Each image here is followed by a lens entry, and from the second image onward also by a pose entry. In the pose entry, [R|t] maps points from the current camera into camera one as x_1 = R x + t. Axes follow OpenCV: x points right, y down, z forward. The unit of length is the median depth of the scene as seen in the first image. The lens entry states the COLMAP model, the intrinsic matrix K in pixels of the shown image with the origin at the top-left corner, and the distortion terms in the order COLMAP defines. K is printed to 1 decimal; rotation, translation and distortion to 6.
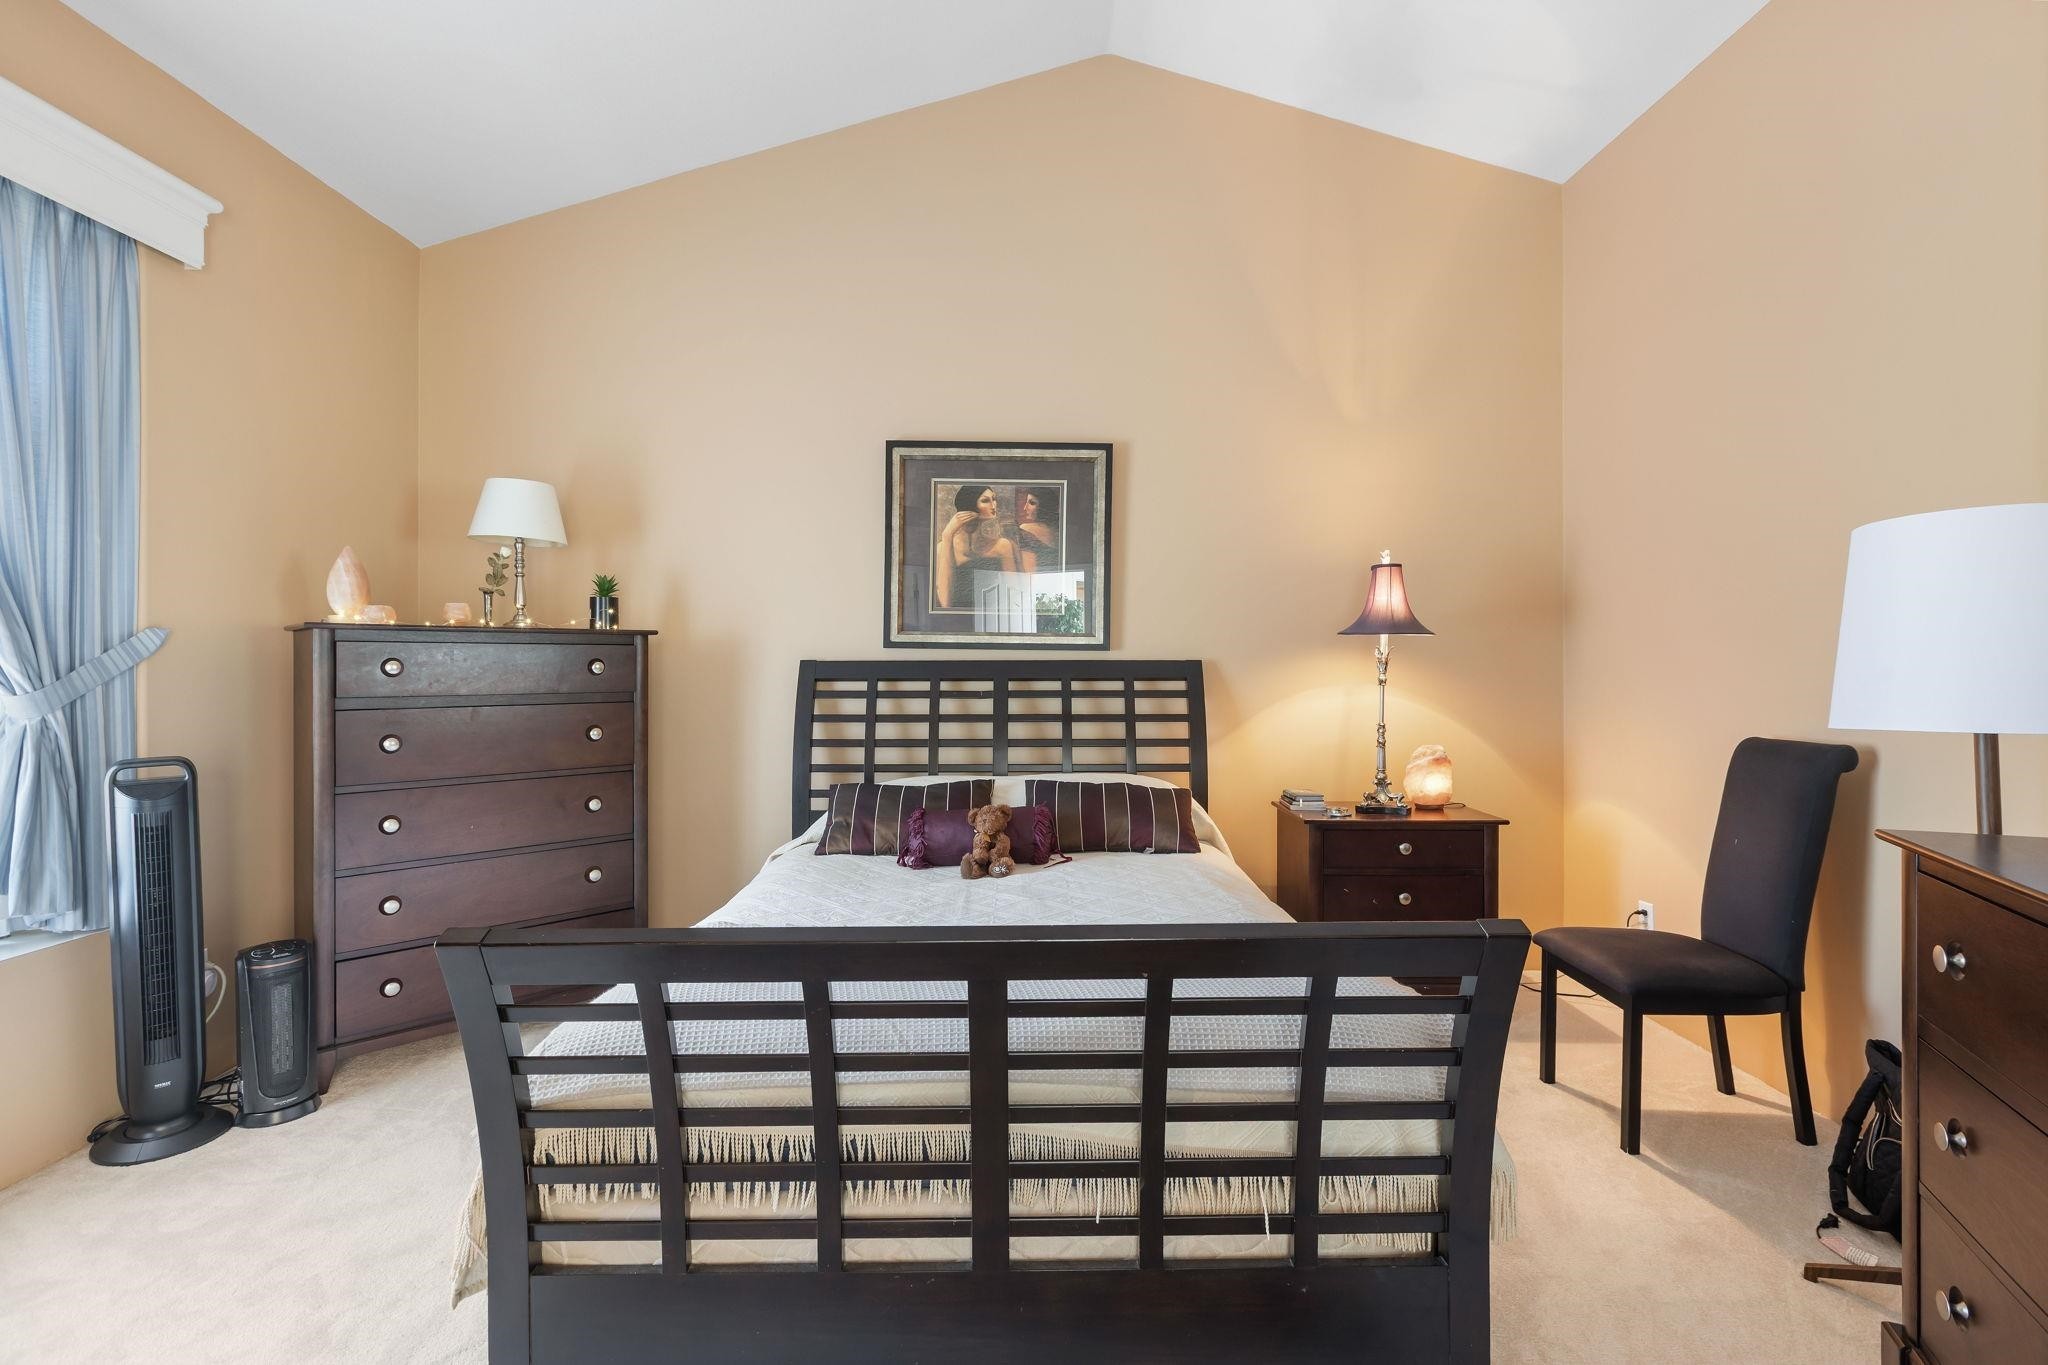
lens RADIAL K [[927.2, 0, 1025.3], [0, 927.2, 669.7], [0, 0, 1]] dist [0.000207, -0.000153]
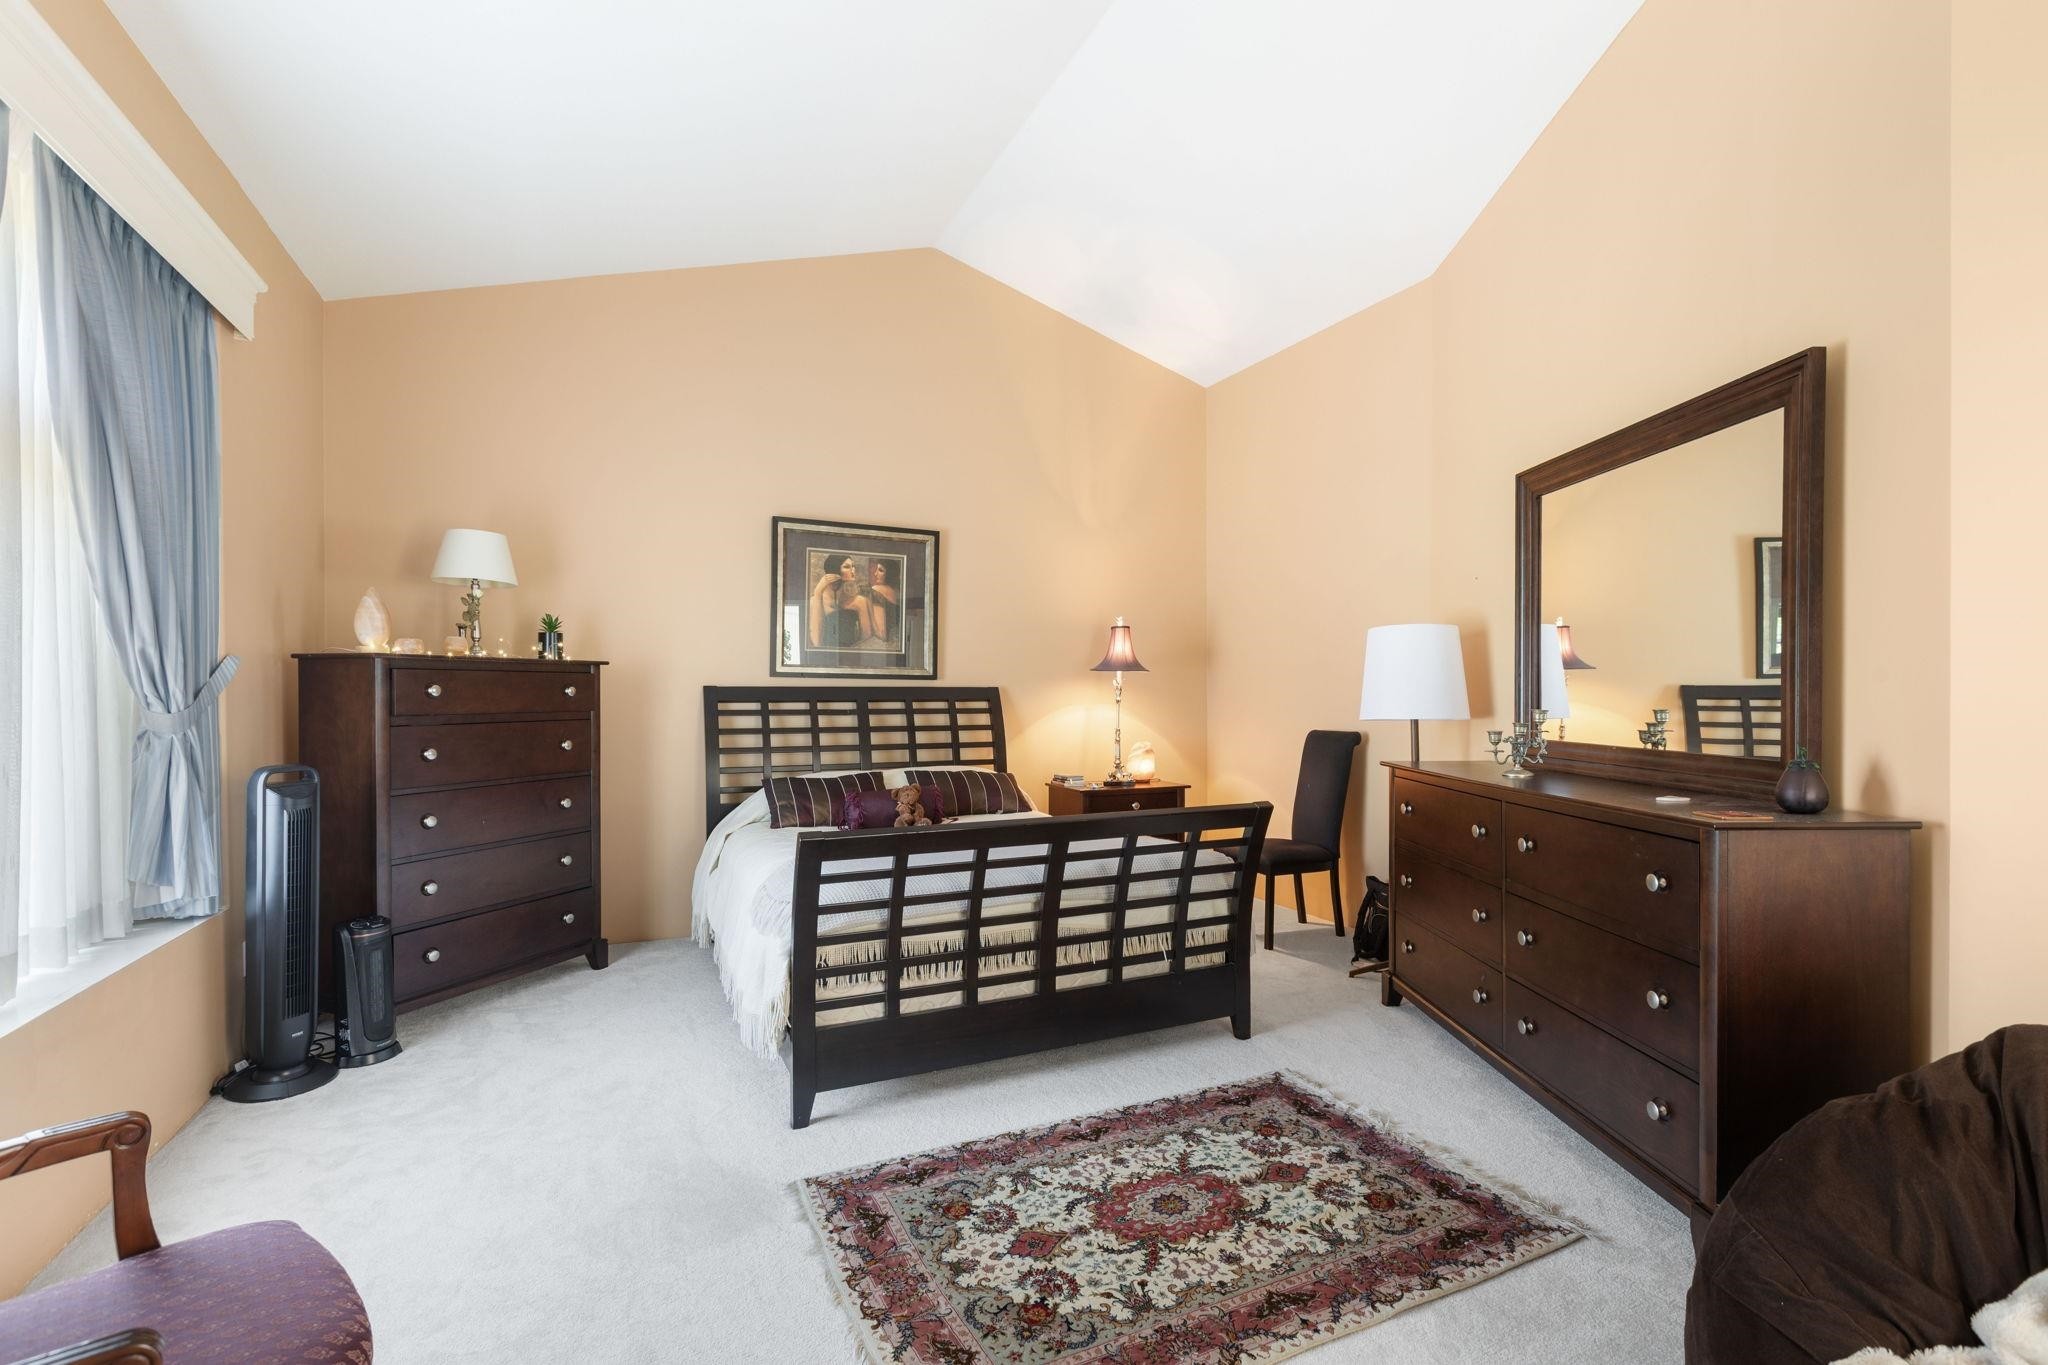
lens RADIAL K [[927.2, 0, 1024.4], [0, 927.2, 693.9], [0, 0, 1]] dist [0.000207, -0.000153]
pose [[0.910600, 0.001235, 0.413287, -0.396146], [-0.000489, 0.999998, -0.001909, 0.003200], [-0.413288, 0.001536, 0.910599, -0.348969]]
